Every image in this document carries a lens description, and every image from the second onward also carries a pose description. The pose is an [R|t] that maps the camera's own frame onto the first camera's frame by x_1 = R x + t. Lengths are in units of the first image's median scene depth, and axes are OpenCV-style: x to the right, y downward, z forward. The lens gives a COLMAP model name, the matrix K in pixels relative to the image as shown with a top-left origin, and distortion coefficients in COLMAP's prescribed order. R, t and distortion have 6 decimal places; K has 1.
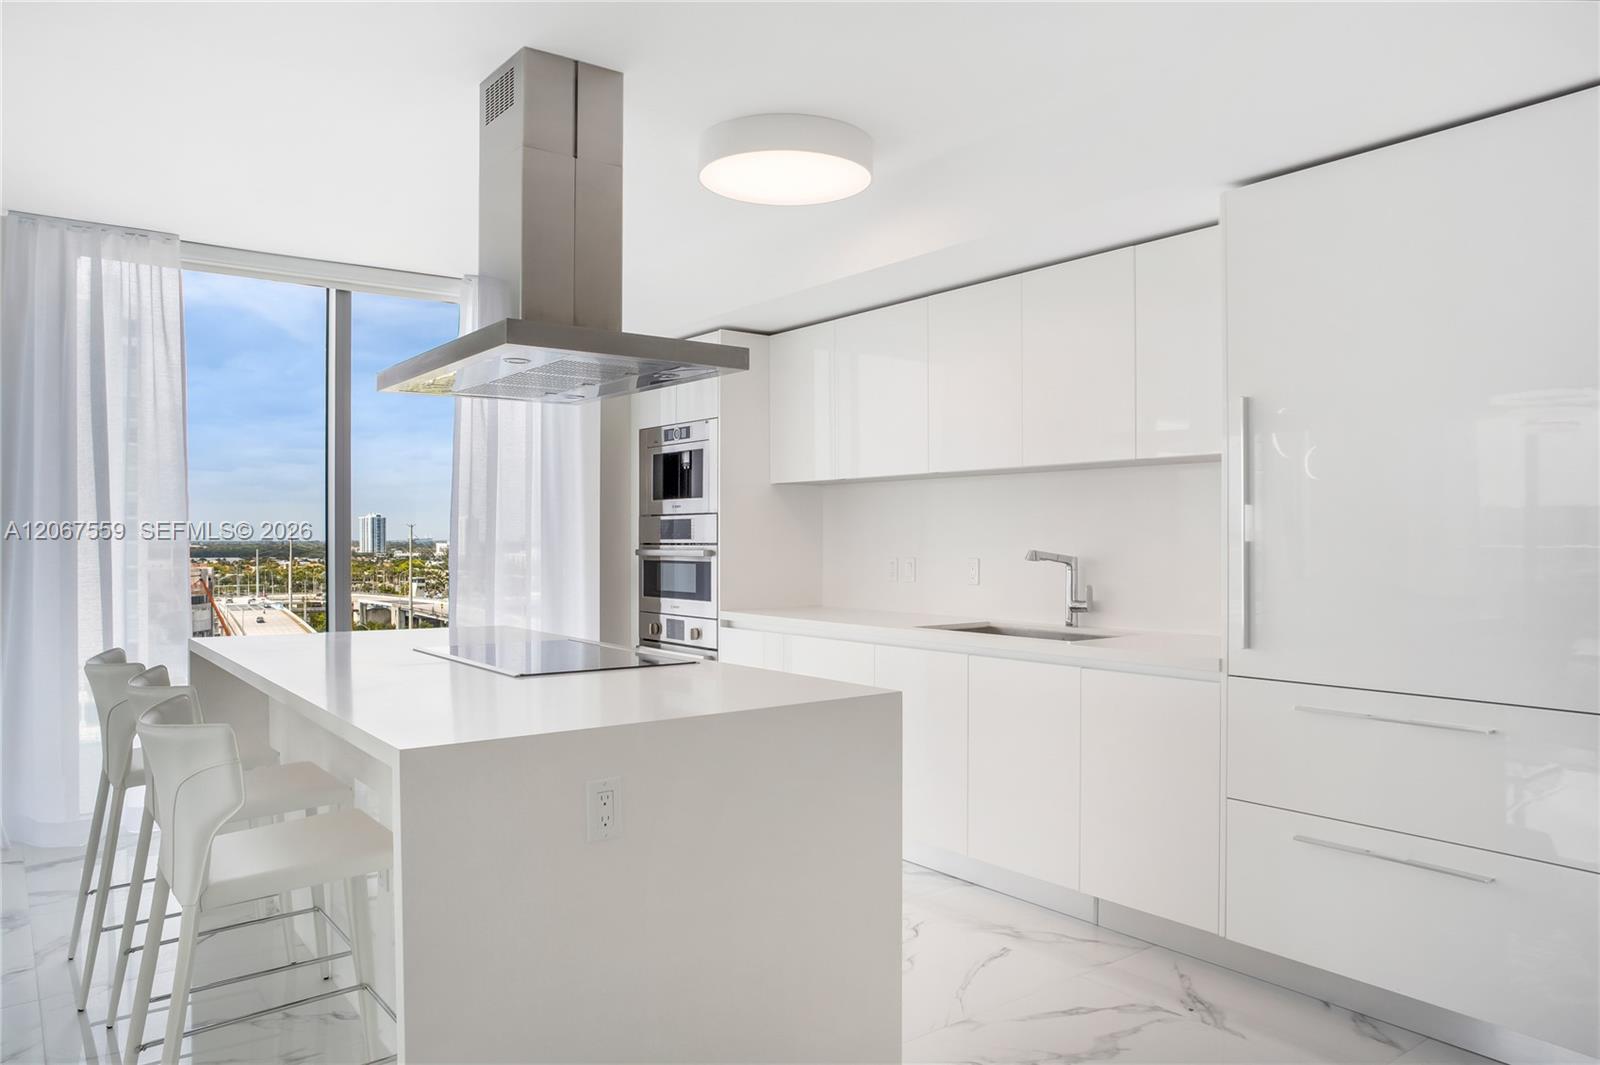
lens RADIAL K [[1088.3, 0, 800.0], [0, 1088.3, 532.5], [0, 0, 1]] dist [-0.078733, 0.076594]
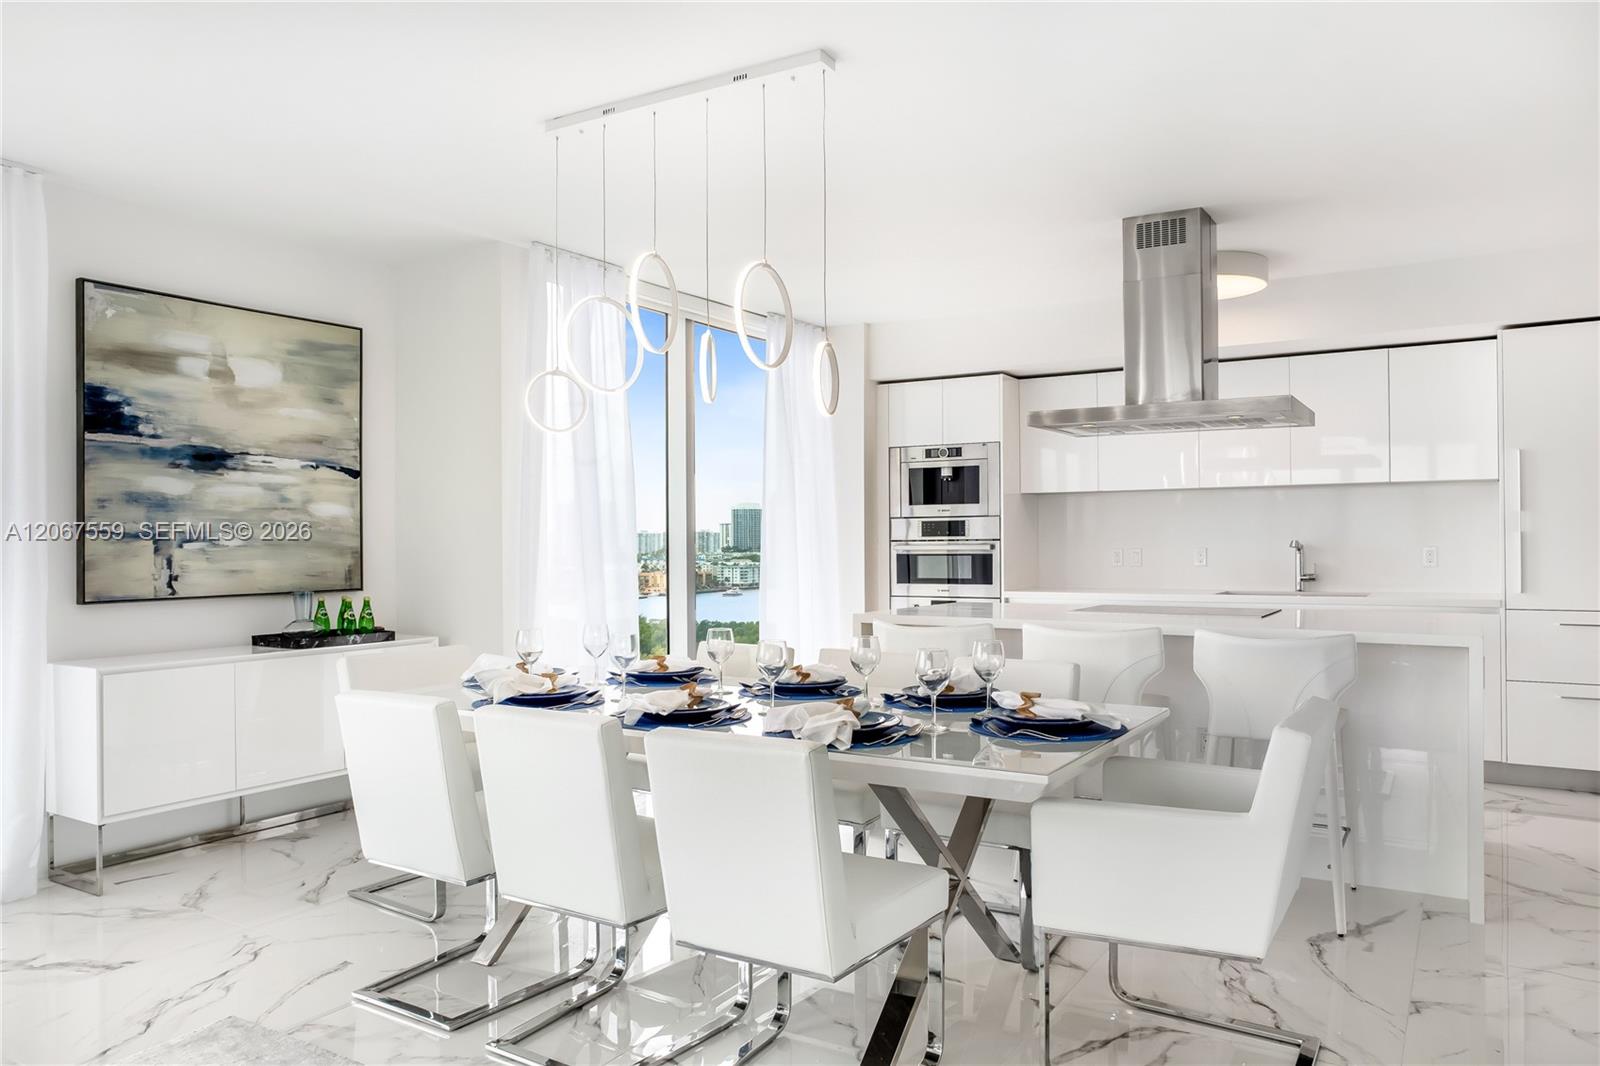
lens RADIAL K [[1100.8, 0, 800.0], [0, 1100.8, 533.0], [0, 0, 1]] dist [-0.079679, 0.064952]
pose [[0.943487, 0.000994, 0.331408, -0.727167], [0.001969, 0.999961, -0.008607, 0.013284], [-0.331403, 0.008773, 0.943448, -0.149797]]
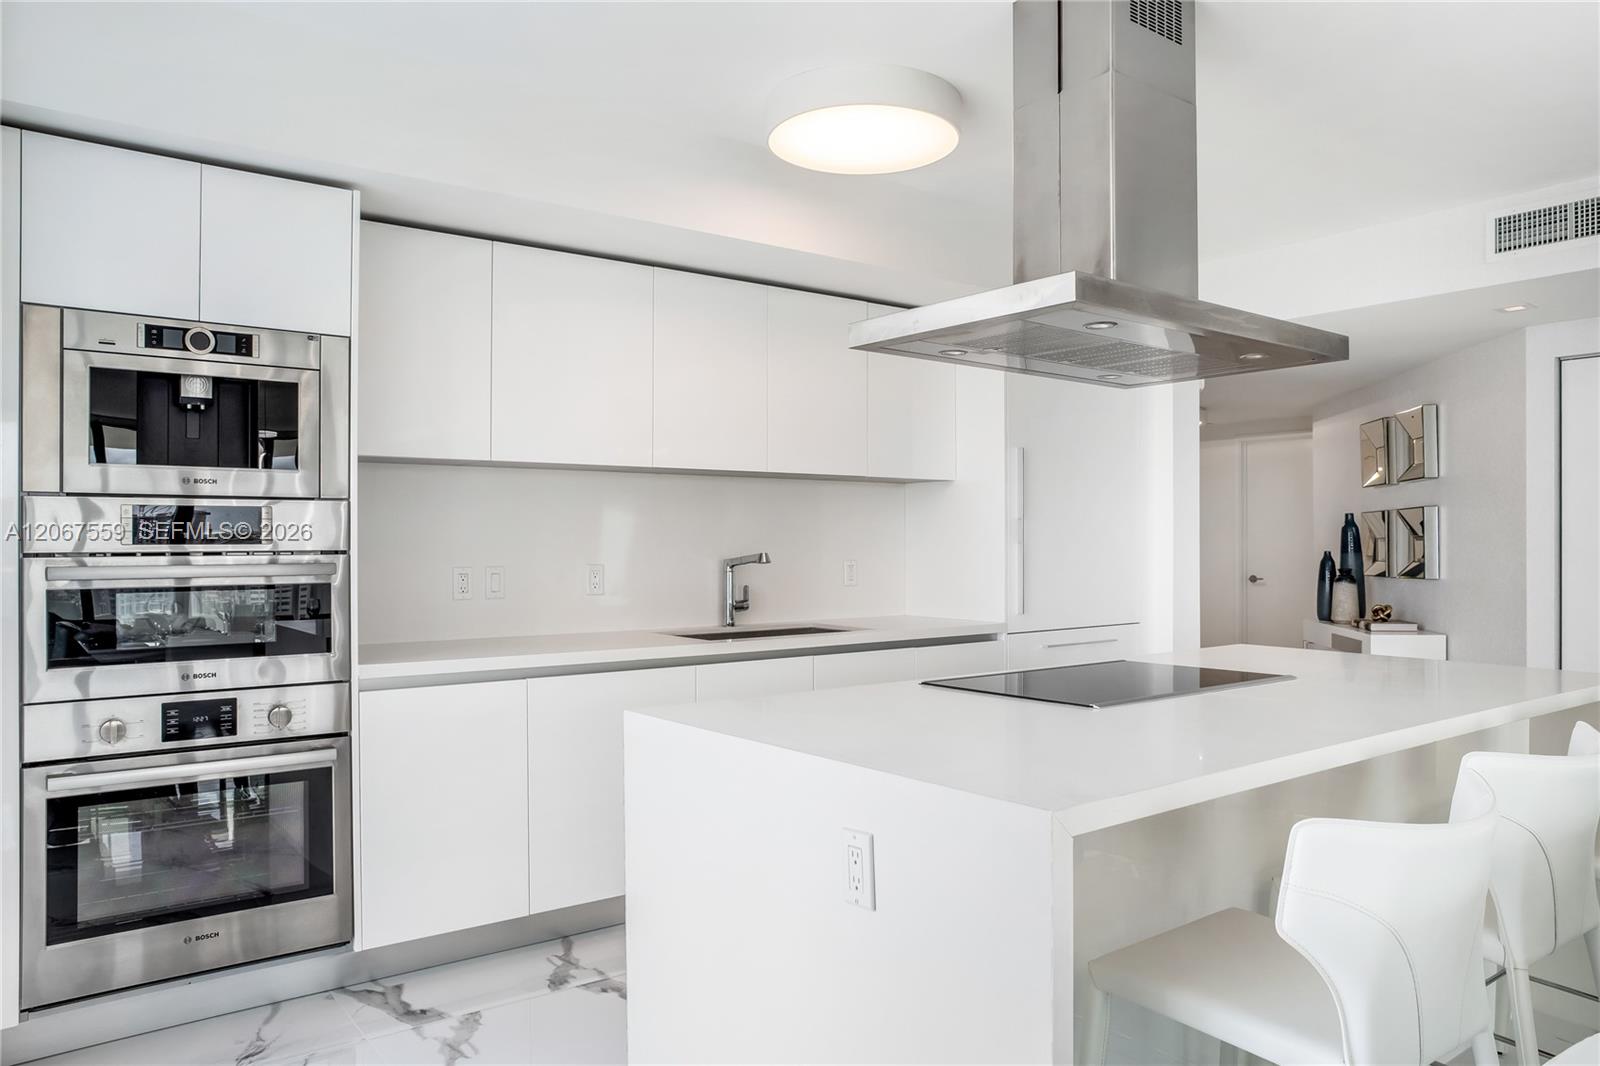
lens RADIAL K [[1100.8, 0, 800.0], [0, 1100.8, 533.0], [0, 0, 1]] dist [-0.079679, 0.064952]
pose [[0.015675, 0.011870, 0.999807, -0.654906], [0.003652, 0.999922, -0.011928, 0.008508], [-0.999870, 0.003838, 0.015631, 0.746806]]
